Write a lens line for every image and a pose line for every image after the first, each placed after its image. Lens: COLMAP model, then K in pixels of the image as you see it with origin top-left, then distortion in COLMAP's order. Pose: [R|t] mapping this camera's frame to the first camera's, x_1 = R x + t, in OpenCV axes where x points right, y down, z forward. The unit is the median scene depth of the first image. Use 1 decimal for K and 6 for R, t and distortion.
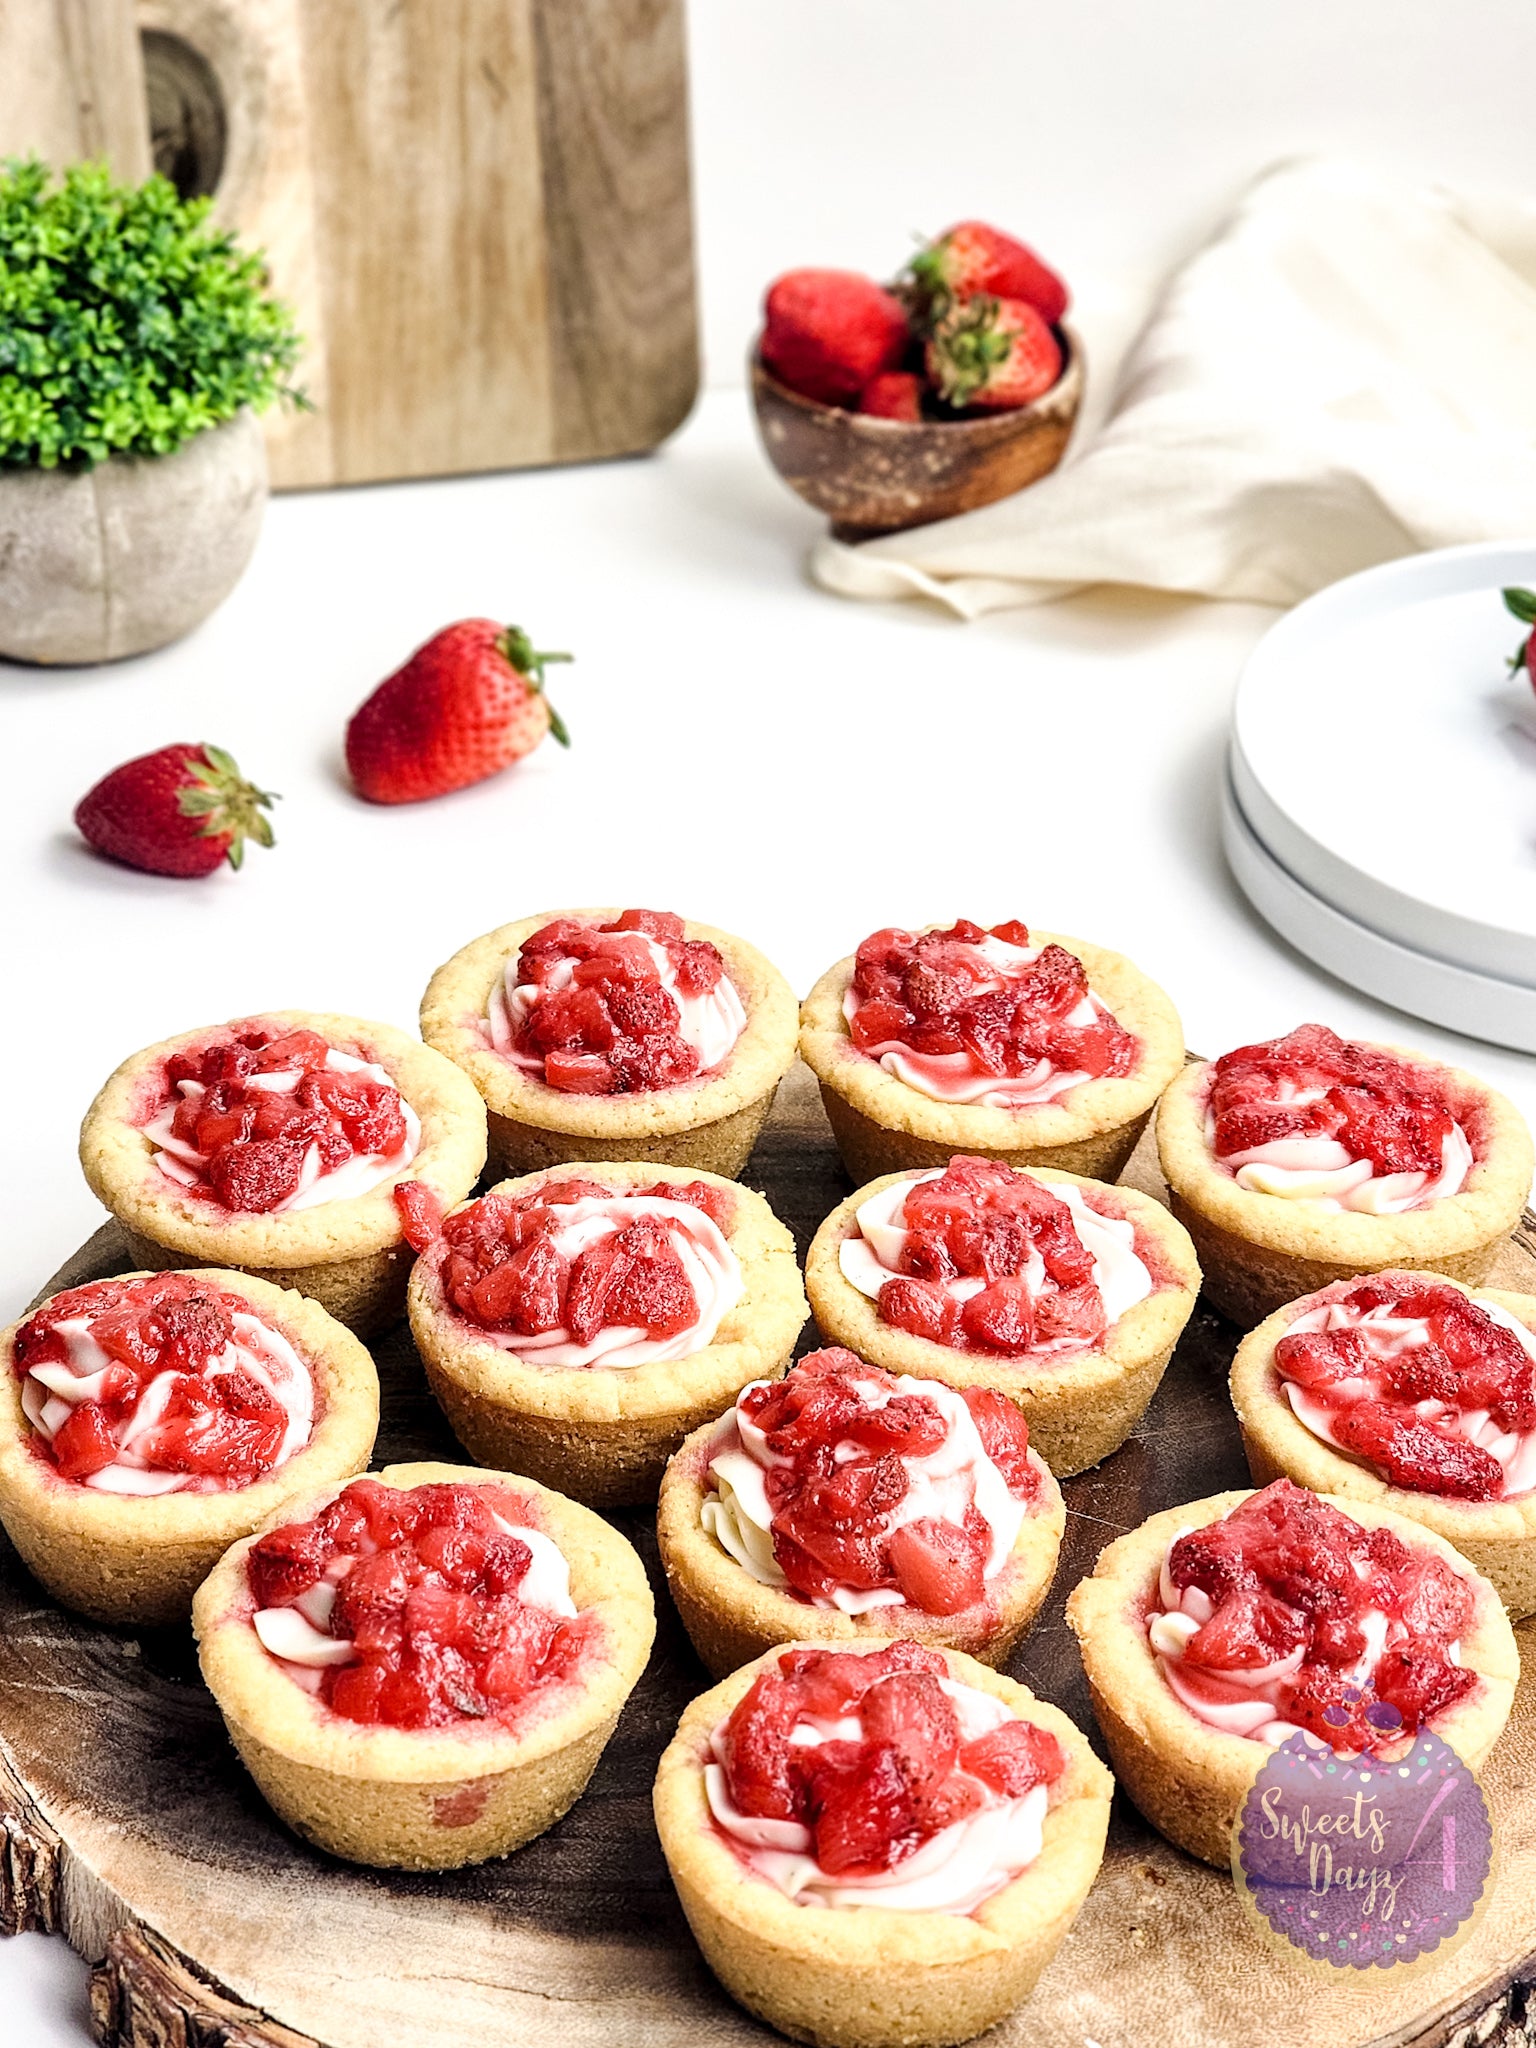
lens RADIAL K [[4197.1, 0, 758.8], [0, 4197.1, 1069.0], [0, 0, 1]] dist [-0.358984, 8.624578]
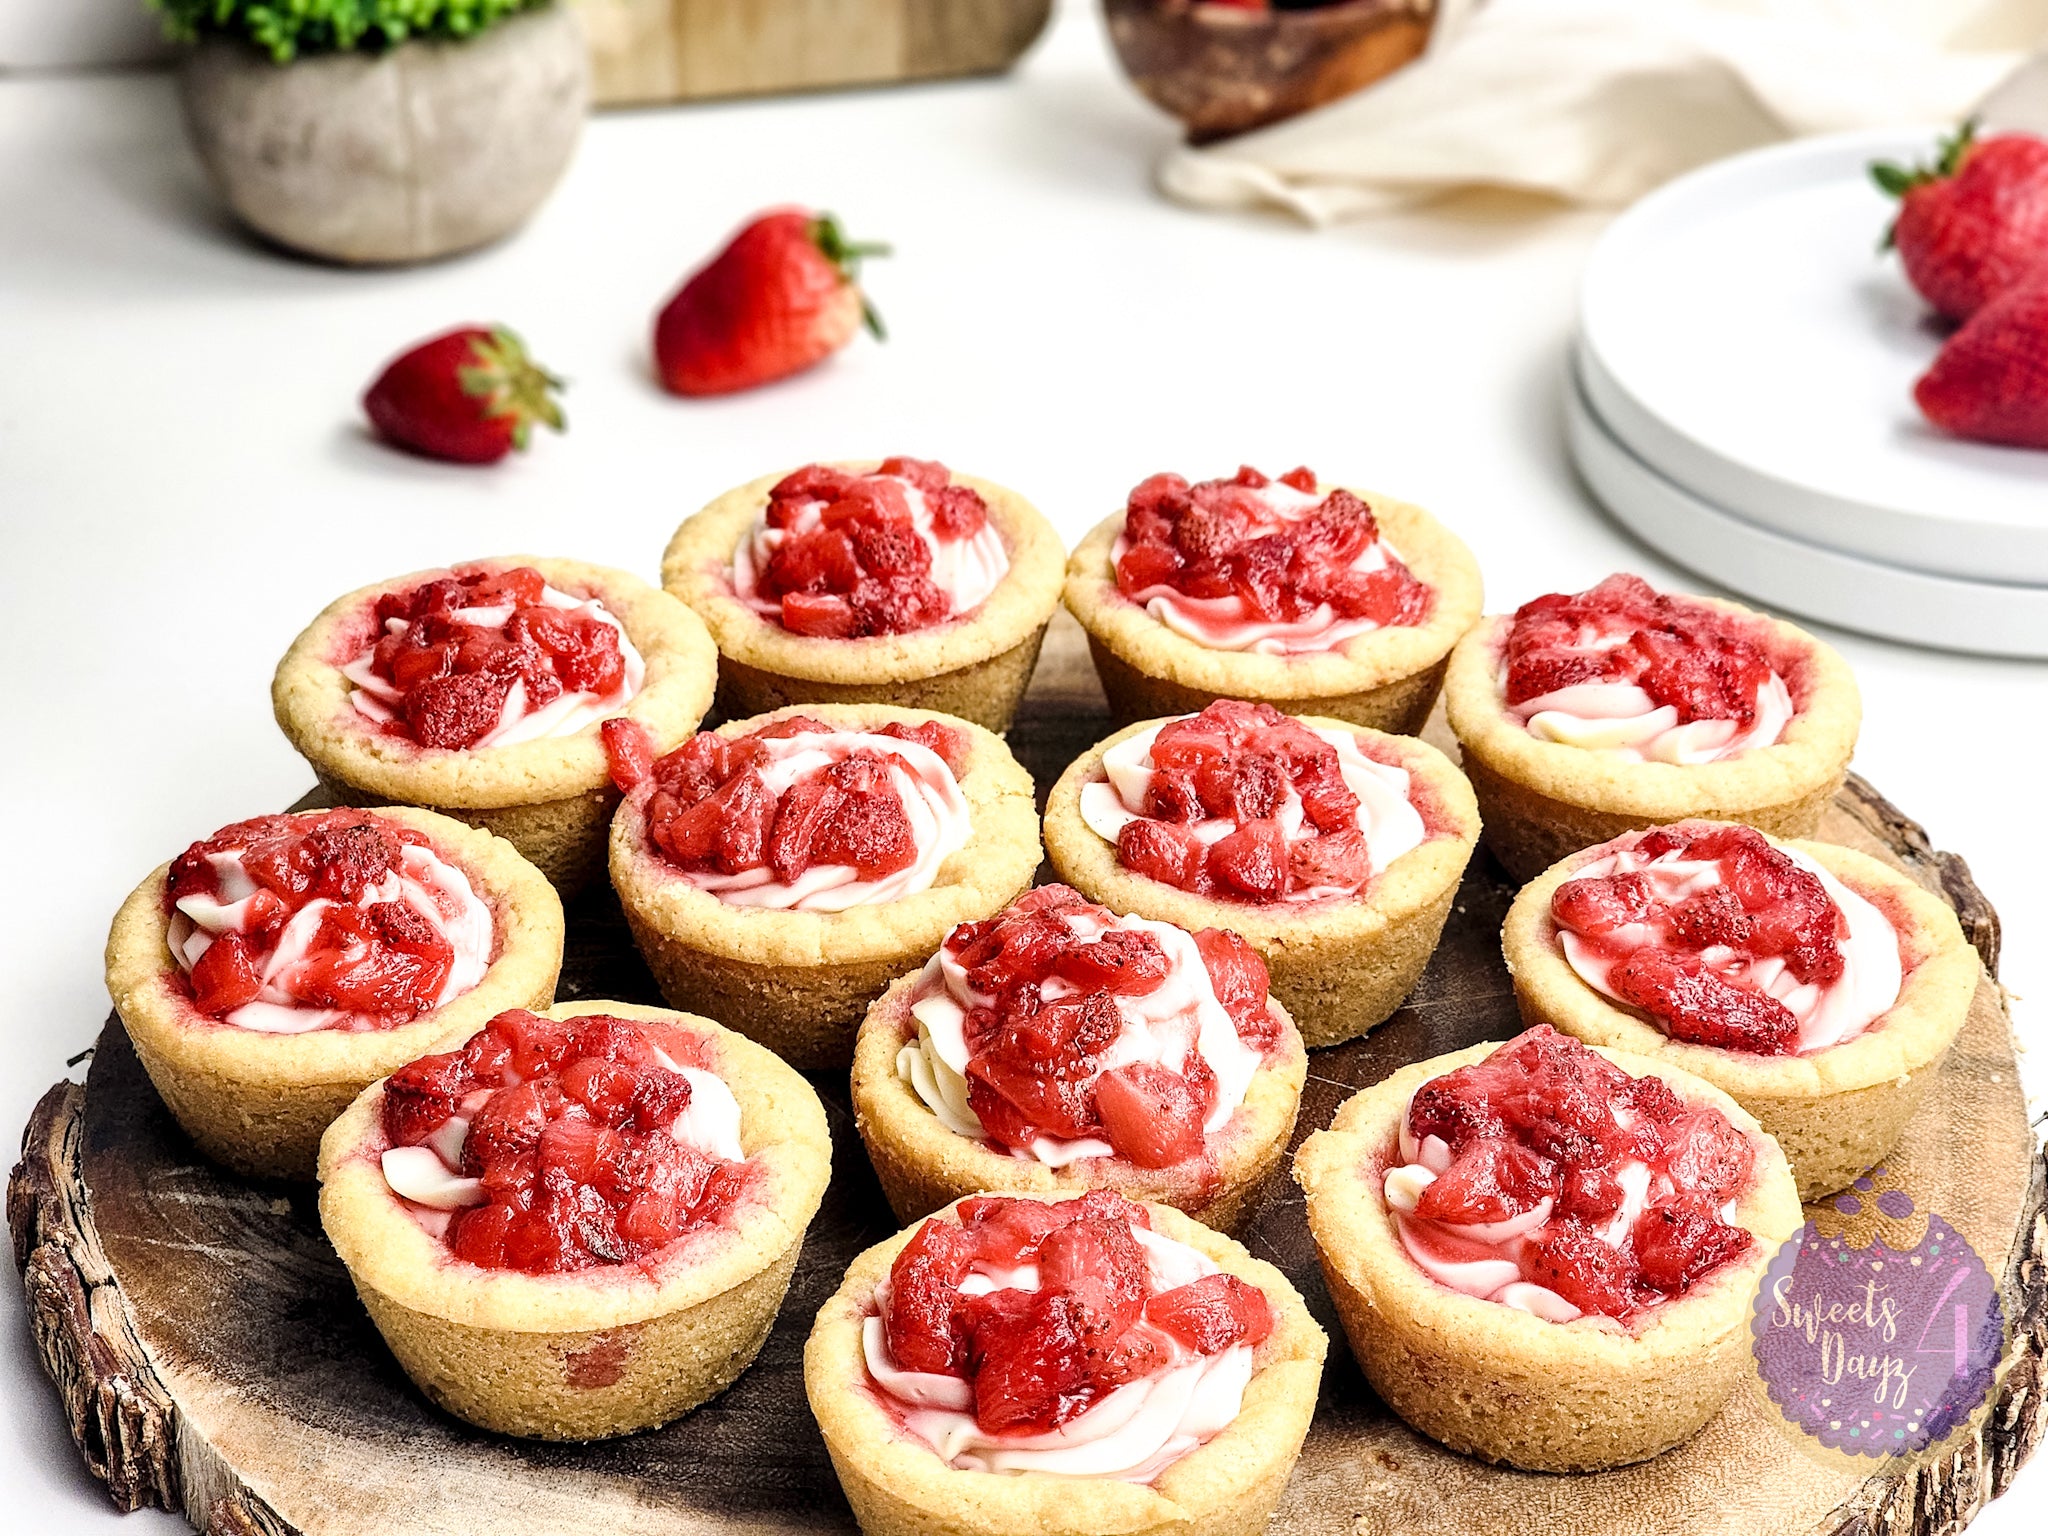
lens RADIAL K [[3956.9, 0, 1054.0], [0, 3956.9, 768.0], [0, 0, 1]] dist [-0.277597, 6.144225]
pose [[0.997871, 0.005002, -0.065028, 0.071477], [-0.007114, 0.999454, -0.032276, 0.067498], [0.064831, 0.032670, 0.997361, 0.144774]]
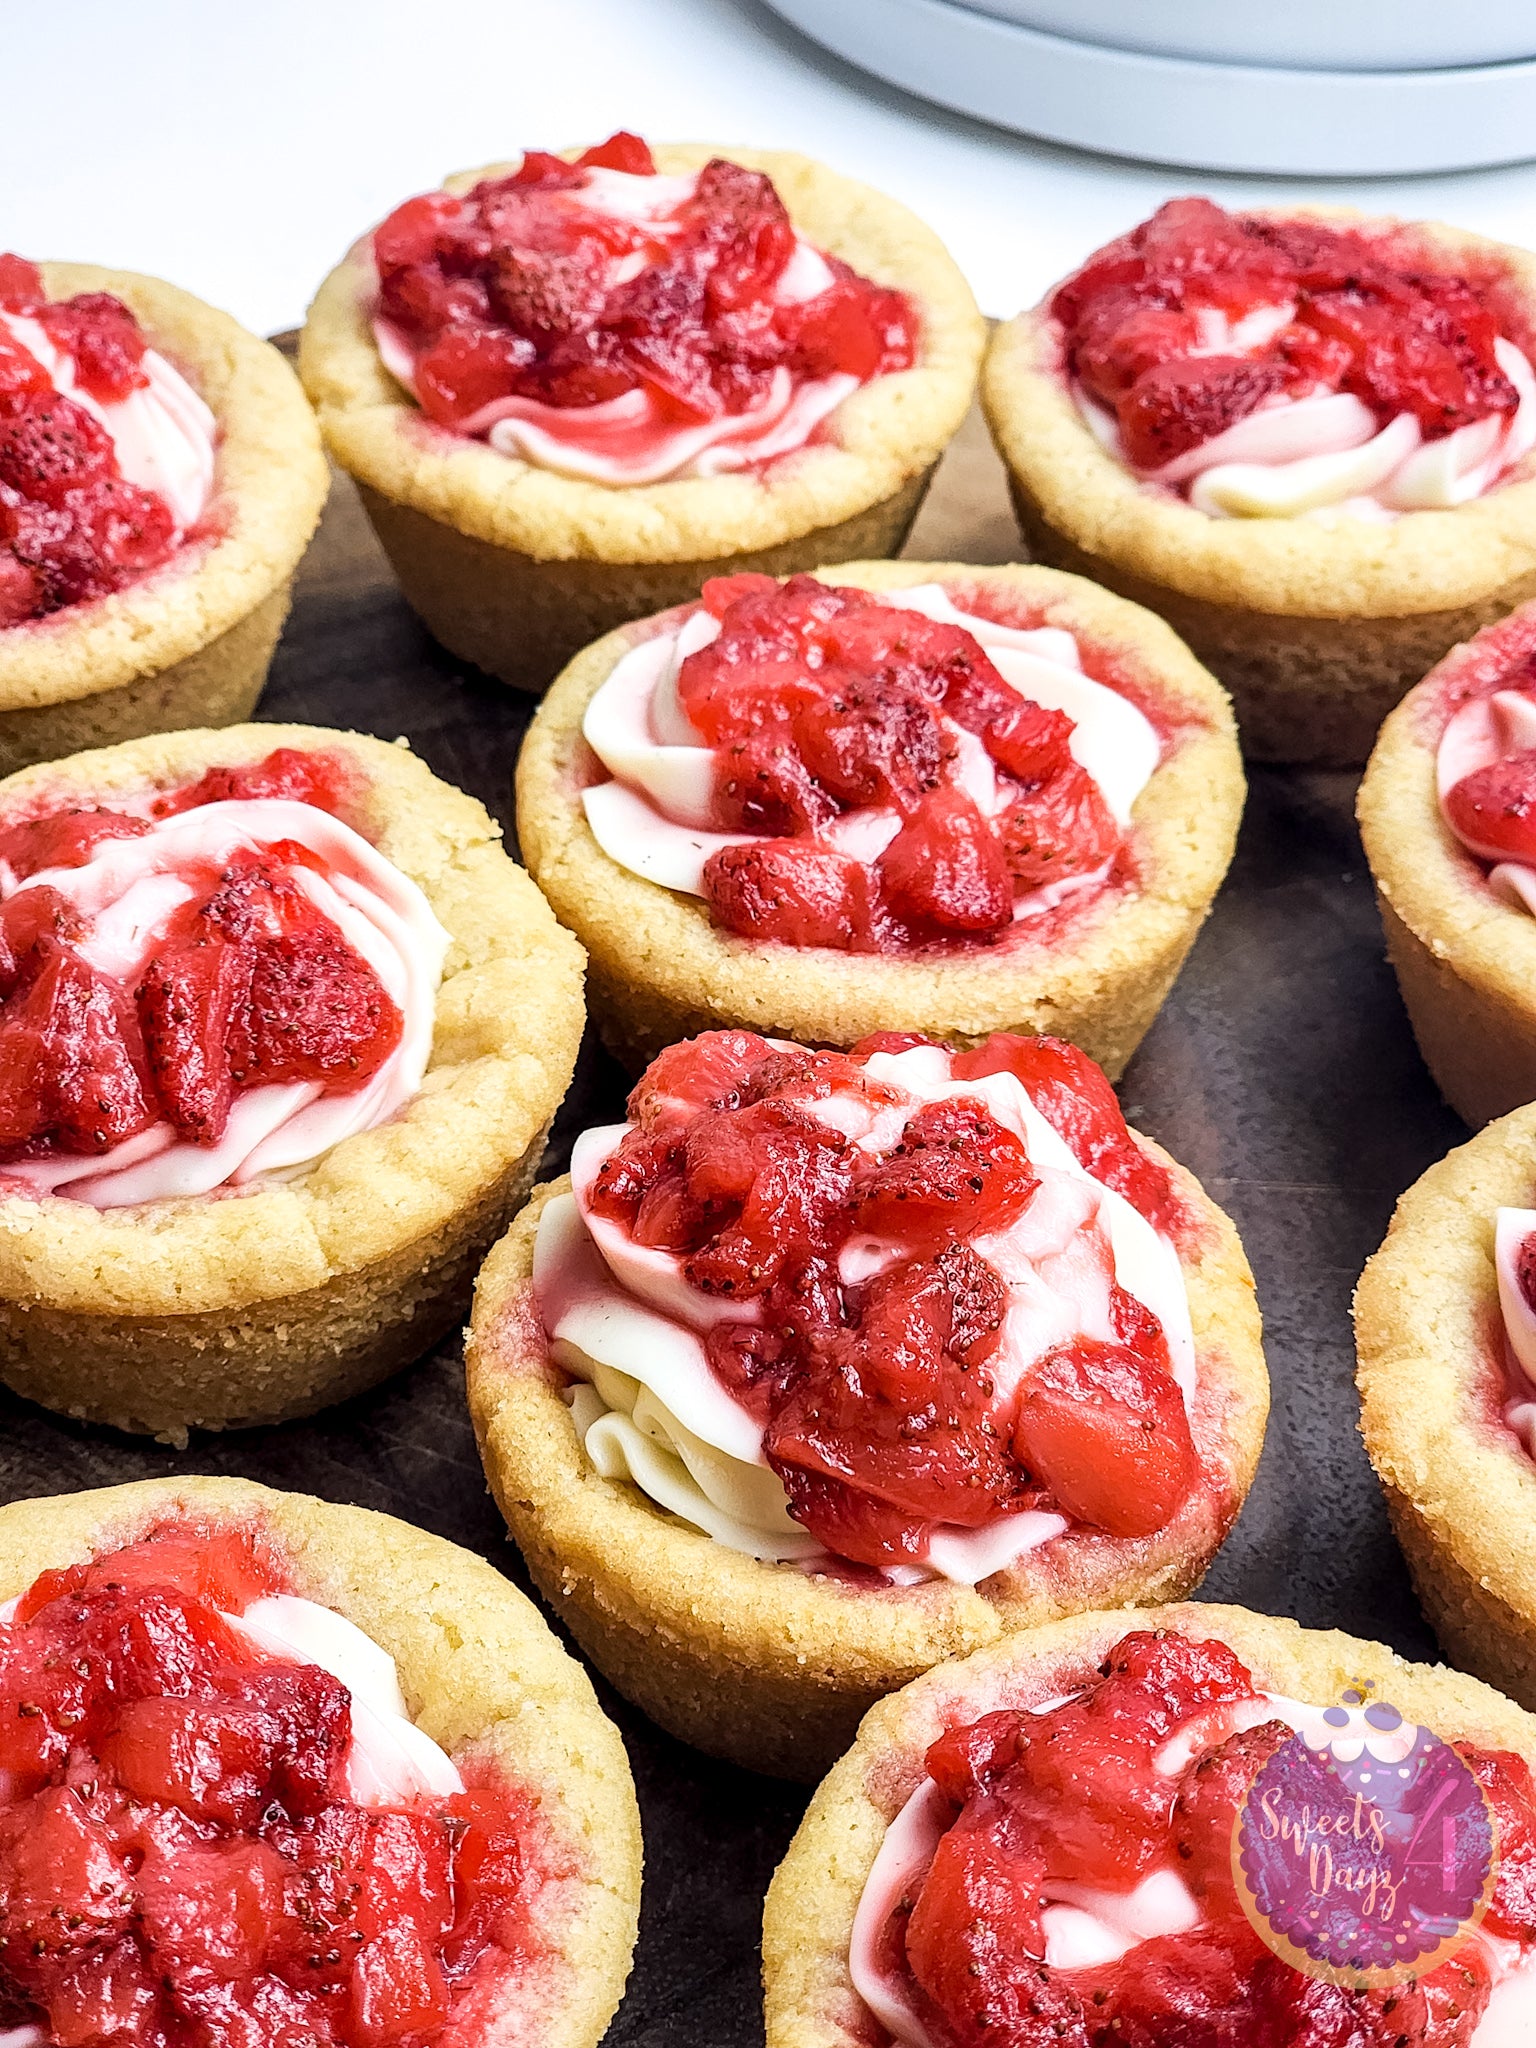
lens RADIAL K [[3911.9, 0, 716.5], [0, 3911.9, 1090.8], [0, 0, 1]] dist [-0.214946, 3.046114]
pose [[0.939945, -0.265429, 0.214595, -0.082752], [0.217679, 0.950415, 0.222099, -0.030367], [-0.262905, -0.162048, 0.951116, 0.540622]]
